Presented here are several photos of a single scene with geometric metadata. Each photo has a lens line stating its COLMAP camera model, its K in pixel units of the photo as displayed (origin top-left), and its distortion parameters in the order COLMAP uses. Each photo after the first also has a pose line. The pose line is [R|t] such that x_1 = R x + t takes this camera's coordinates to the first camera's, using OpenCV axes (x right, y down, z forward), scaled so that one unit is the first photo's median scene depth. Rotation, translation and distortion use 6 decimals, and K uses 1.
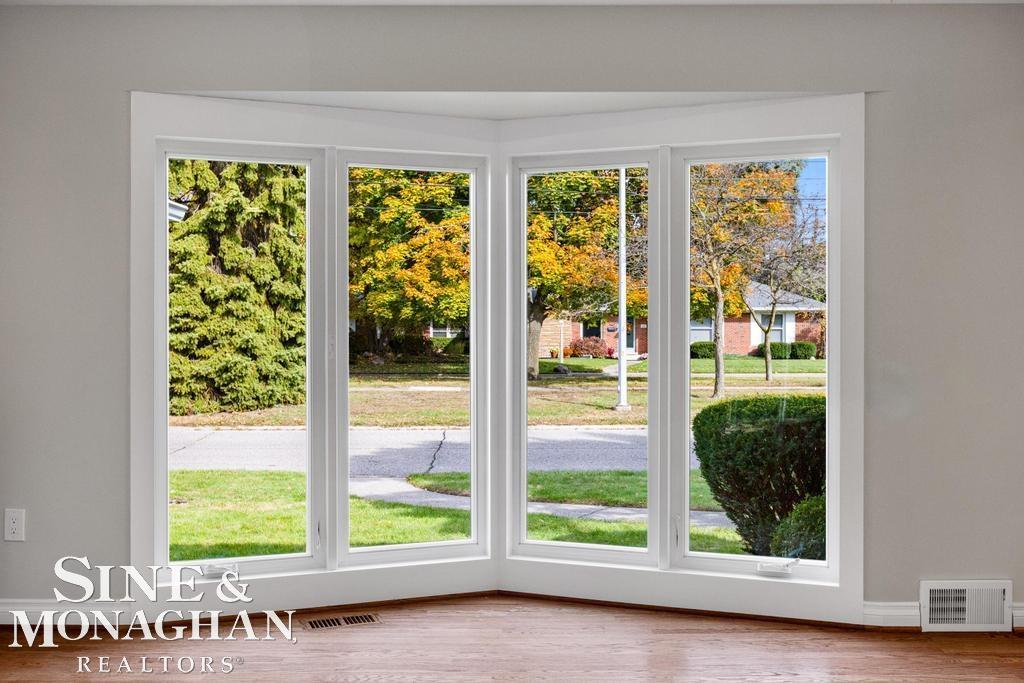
lens RADIAL K [[1015.7, 0, 511.4], [0, 1015.7, 337.7], [0, 0, 1]] dist [0.028662, 0.000000]
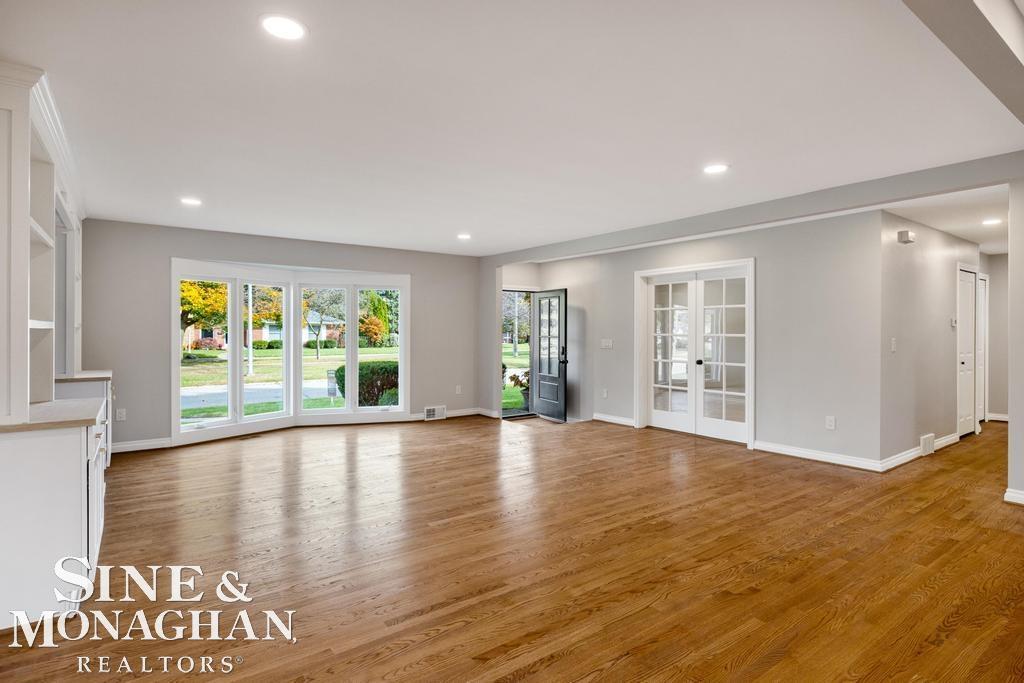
lens RADIAL K [[534.9, 0, 513.4], [0, 534.9, 340.7], [0, 0, 1]] dist [-0.000242, -0.000457]
pose [[0.811957, -0.008969, 0.583649, -0.055658], [0.004727, 0.999950, 0.008789, -0.002144], [-0.583699, -0.004378, 0.811958, -0.090687]]
